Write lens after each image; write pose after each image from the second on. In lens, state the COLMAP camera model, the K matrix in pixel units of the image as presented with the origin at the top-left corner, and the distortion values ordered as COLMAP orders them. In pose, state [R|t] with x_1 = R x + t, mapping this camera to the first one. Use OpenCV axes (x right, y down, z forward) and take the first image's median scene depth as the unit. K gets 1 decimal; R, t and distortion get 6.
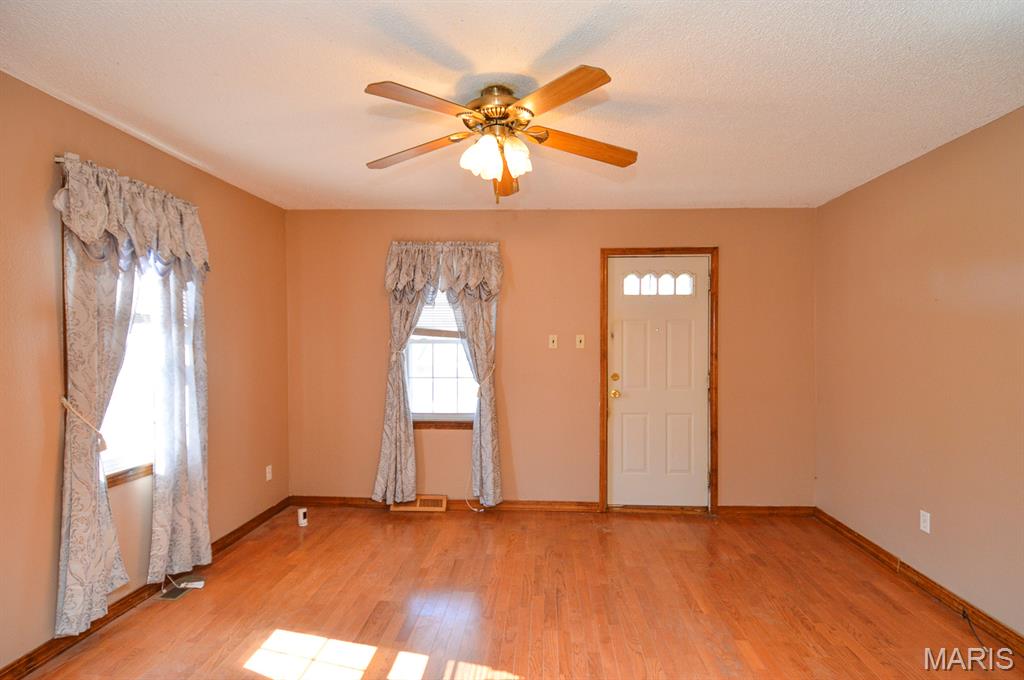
lens RADIAL K [[558.0, 0, 514.8], [0, 558.0, 343.7], [0, 0, 1]] dist [0.017286, -0.025658]
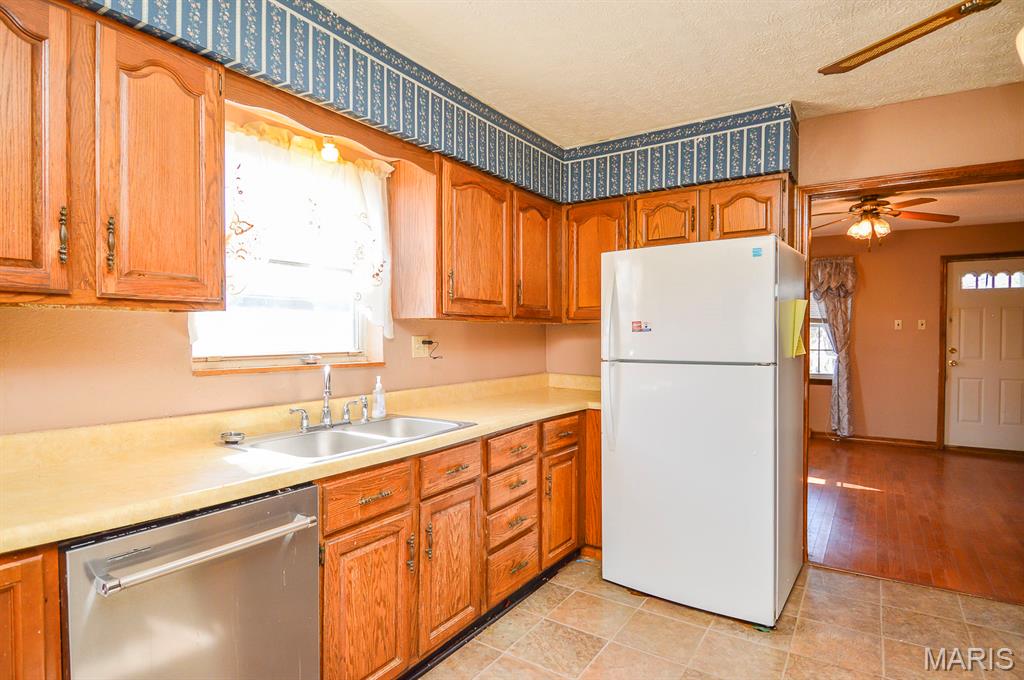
lens RADIAL K [[558.0, 0, 514.8], [0, 558.0, 343.7], [0, 0, 1]] dist [0.017286, -0.025658]
pose [[0.868316, 0.008989, -0.495930, -0.071092], [0.000867, 0.999807, 0.019640, 0.015425], [0.496011, -0.017484, 0.868140, -0.705209]]
